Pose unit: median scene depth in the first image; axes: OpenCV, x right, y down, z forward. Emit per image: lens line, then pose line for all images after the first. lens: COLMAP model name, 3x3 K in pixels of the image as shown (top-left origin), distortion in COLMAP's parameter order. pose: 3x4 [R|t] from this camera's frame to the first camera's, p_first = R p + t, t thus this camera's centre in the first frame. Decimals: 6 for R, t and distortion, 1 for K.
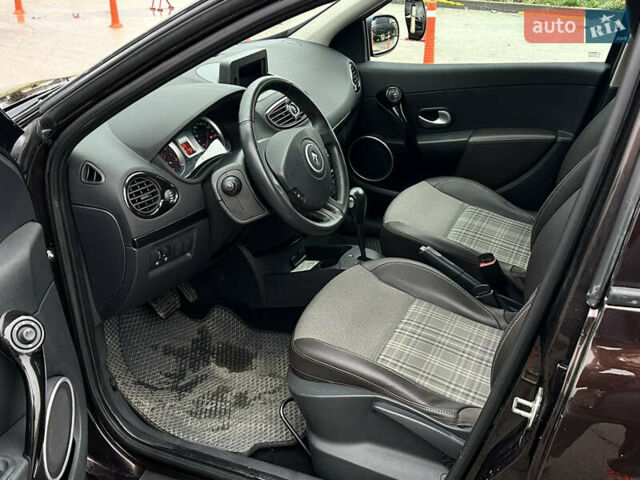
lens RADIAL K [[698.7, 0, 320.2], [0, 698.7, 224.8], [0, 0, 1]] dist [0.148595, -0.292600]
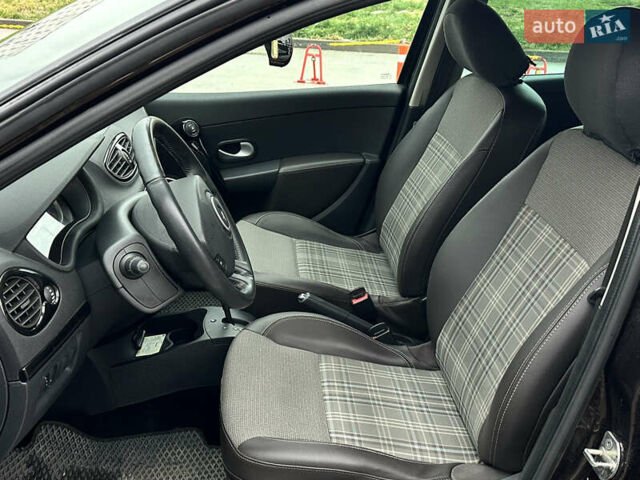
lens RADIAL K [[698.7, 0, 320.2], [0, 698.7, 224.8], [0, 0, 1]] dist [0.148595, -0.292600]
pose [[0.874409, -0.139759, 0.464625, -0.229824], [0.155934, 0.987761, 0.003655, -0.054687], [-0.459449, 0.069255, 0.885500, 0.189054]]
